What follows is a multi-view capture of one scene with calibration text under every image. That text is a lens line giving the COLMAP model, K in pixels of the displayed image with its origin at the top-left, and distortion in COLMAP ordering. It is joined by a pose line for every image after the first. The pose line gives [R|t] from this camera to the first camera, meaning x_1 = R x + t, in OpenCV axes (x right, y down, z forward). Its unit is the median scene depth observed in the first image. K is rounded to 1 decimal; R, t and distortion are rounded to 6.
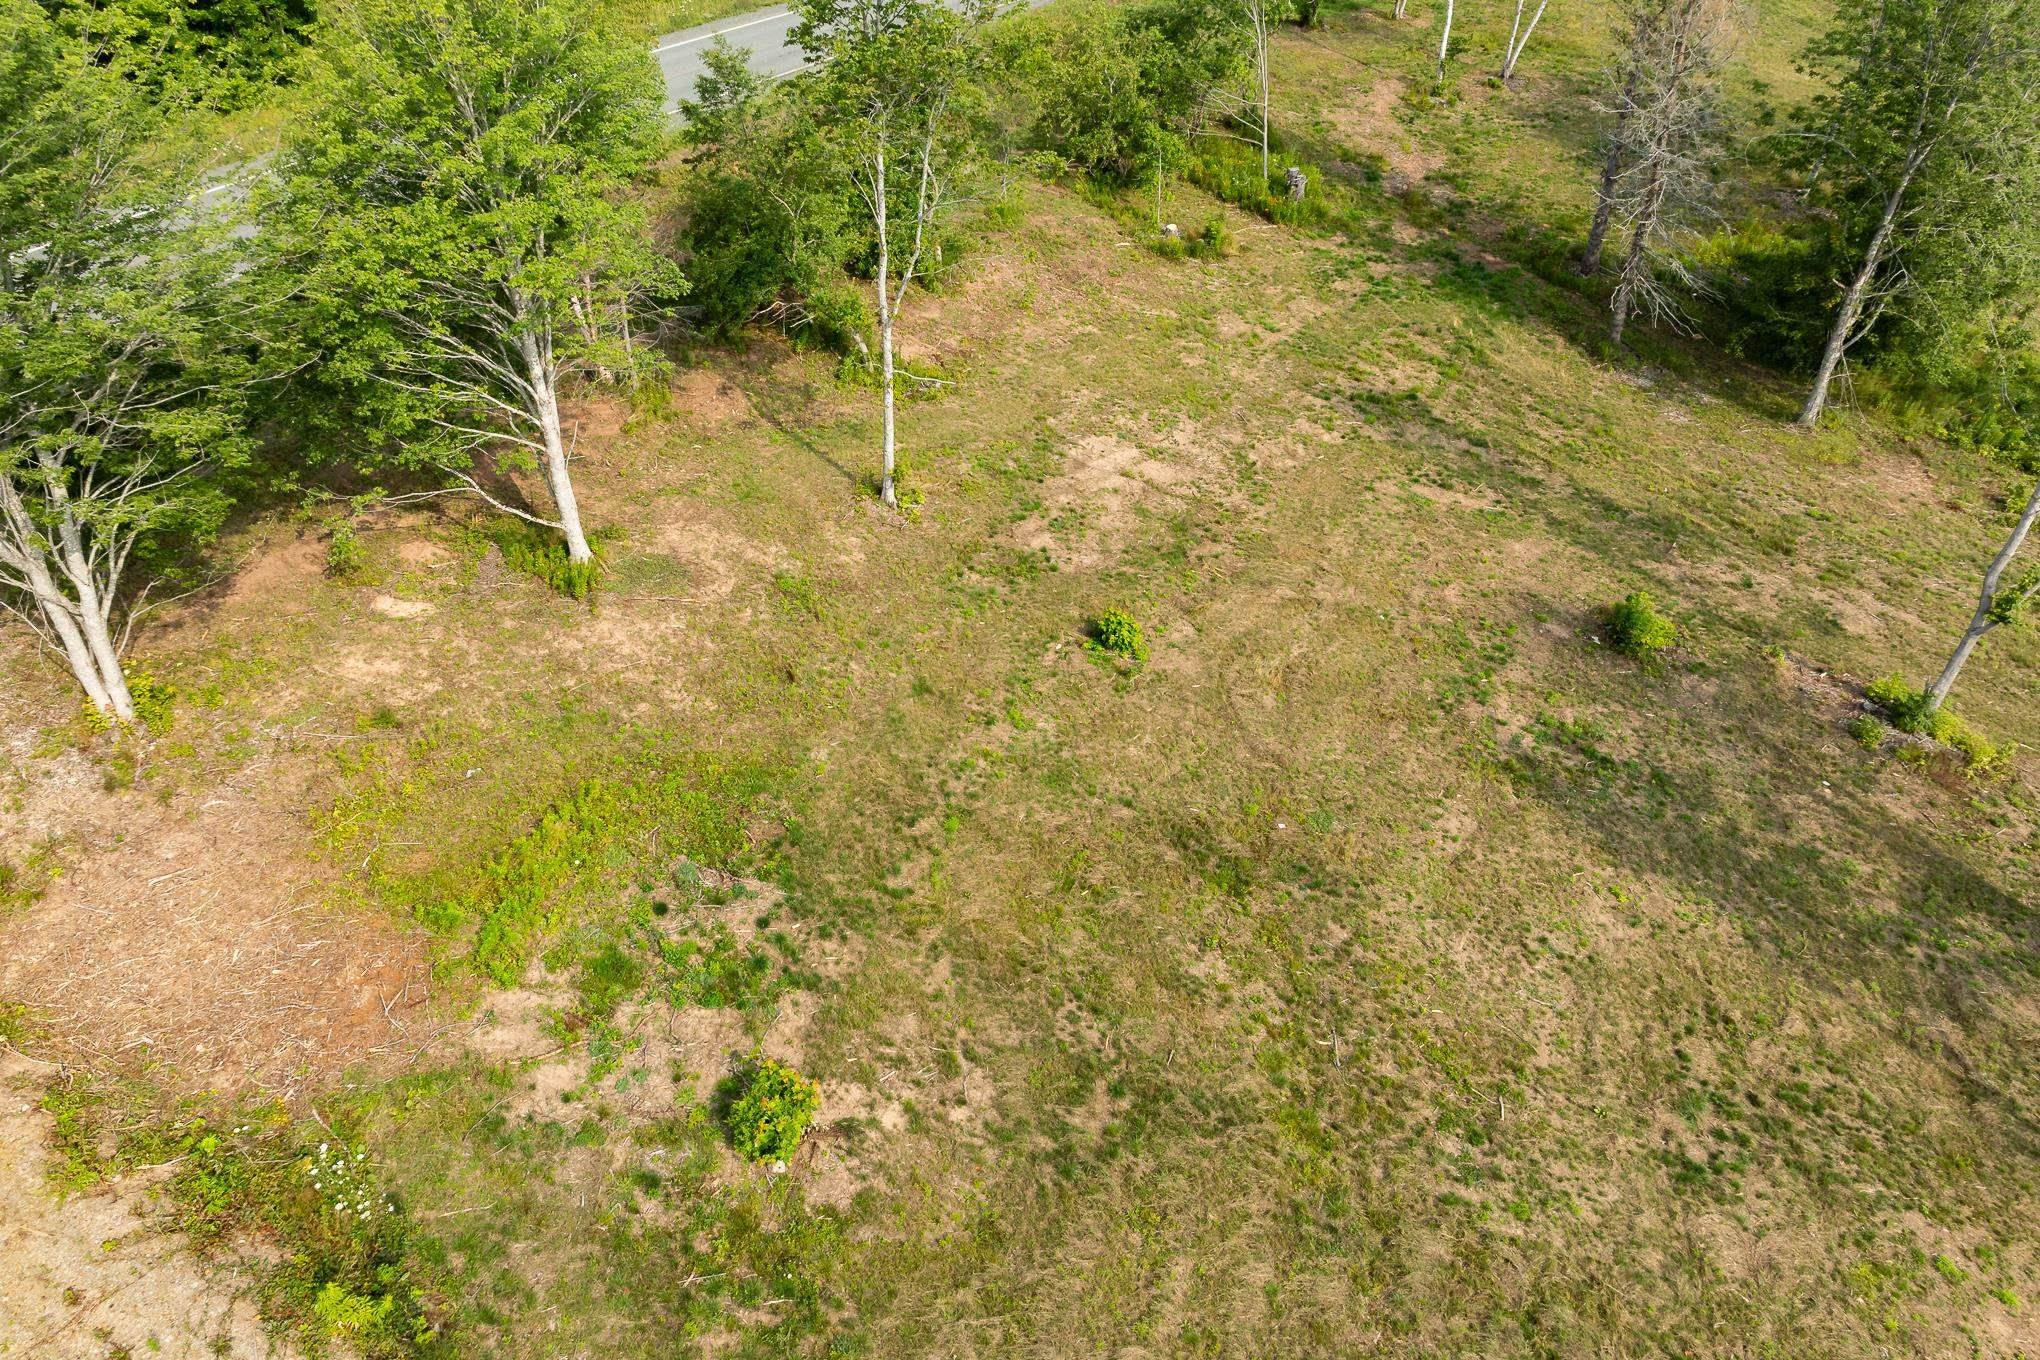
lens RADIAL K [[1406.1, 0, 1015.3], [0, 1406.1, 691.9], [0, 0, 1]] dist [-0.031984, 0.013665]
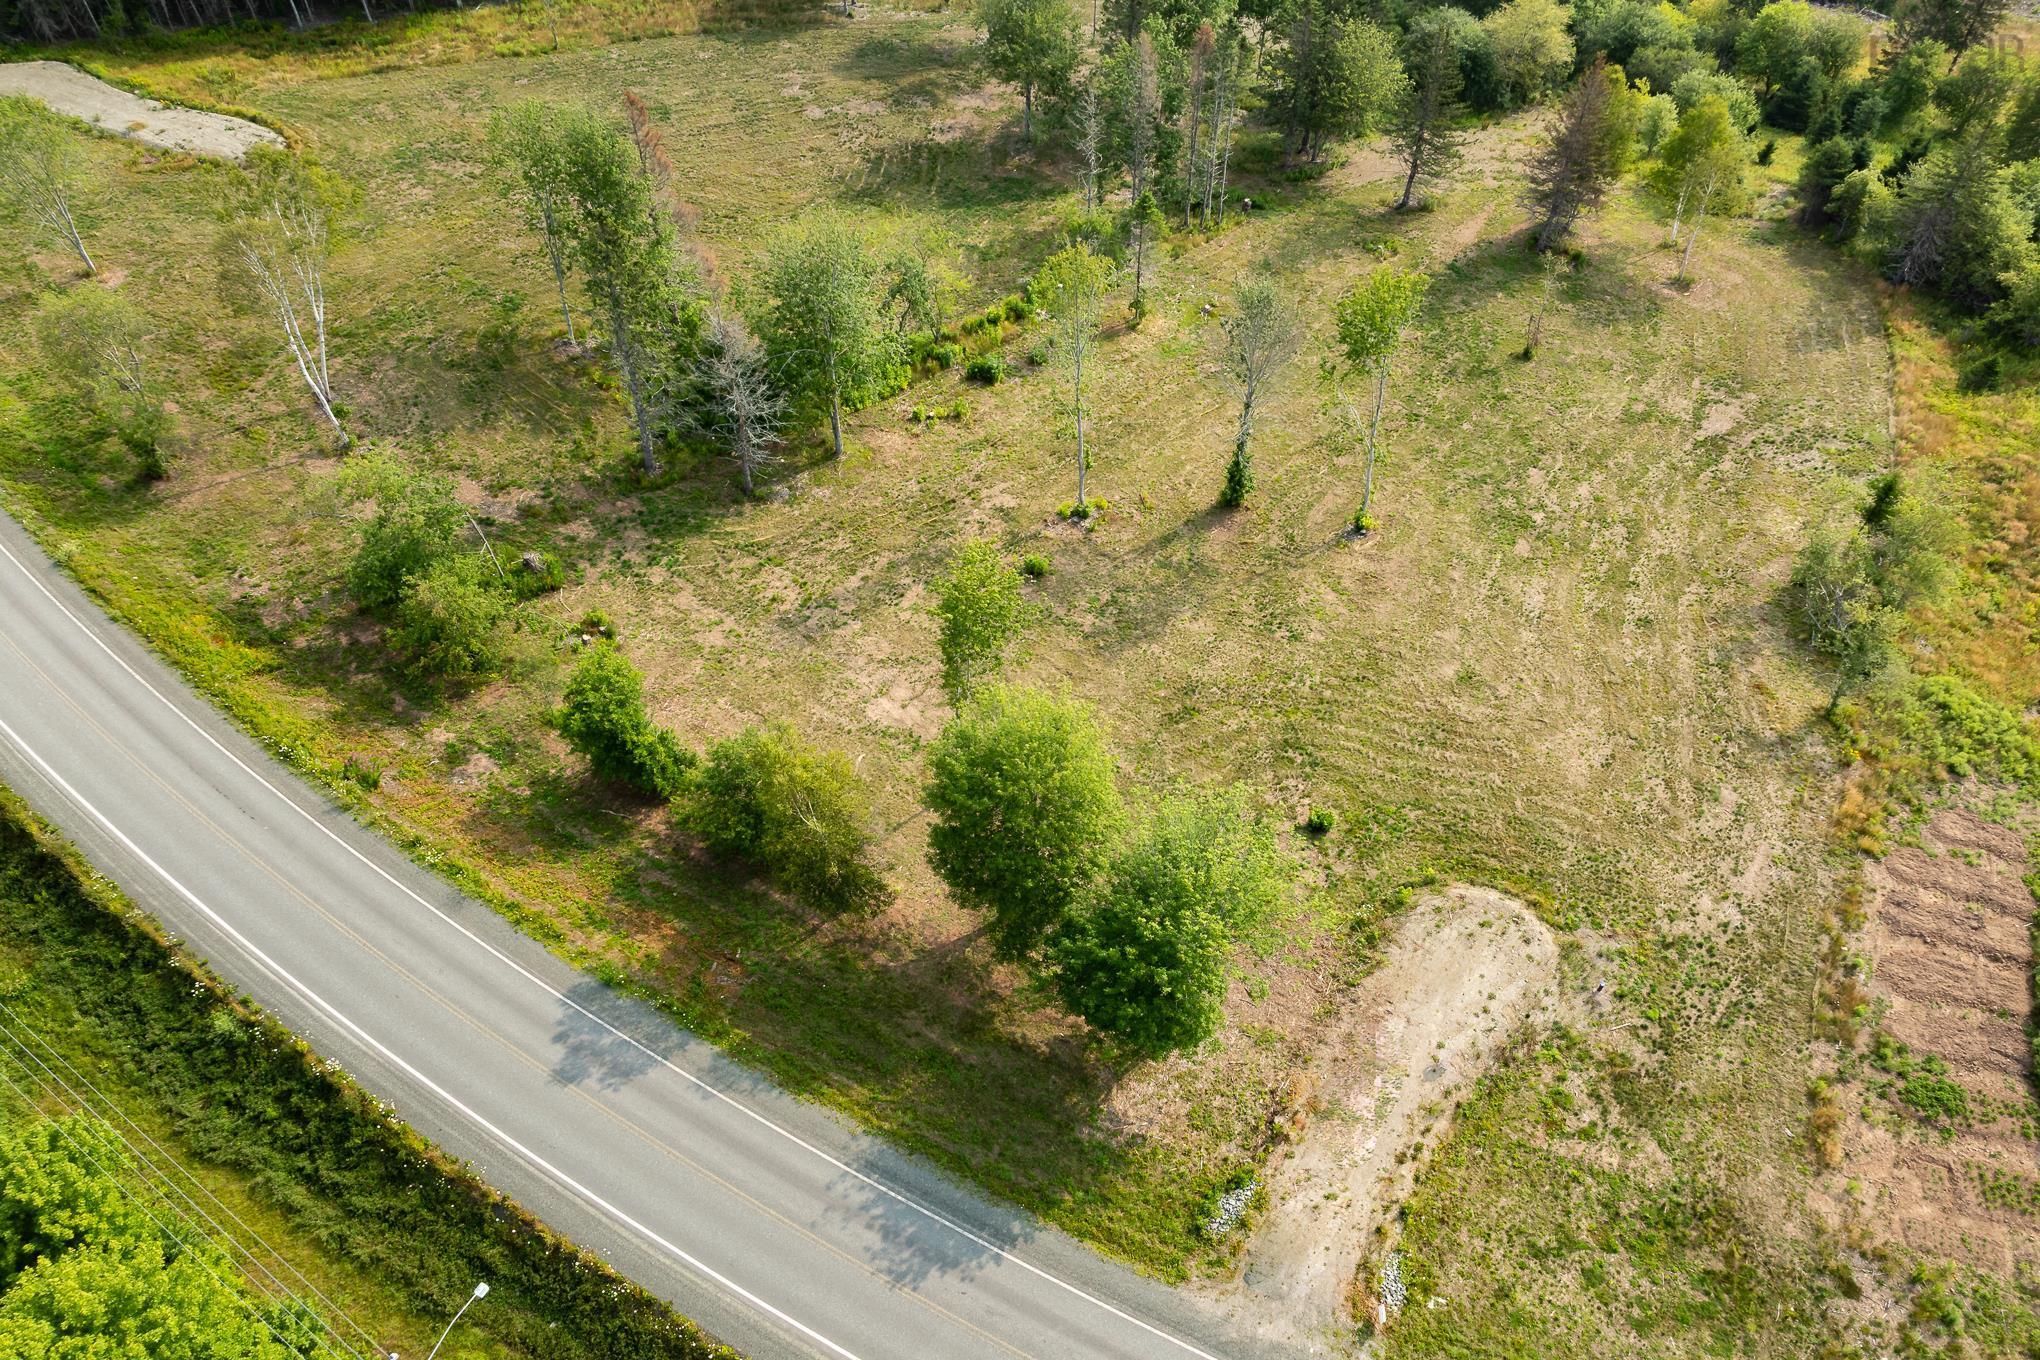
lens RADIAL K [[1406.1, 0, 1012.0], [0, 1406.1, 693.2], [0, 0, 1]] dist [-0.031984, 0.013665]
pose [[0.081791, -0.761118, 0.643436, -1.660304], [0.596806, 0.554456, 0.580001, -1.736155], [-0.798206, 0.336567, 0.499589, -0.159727]]
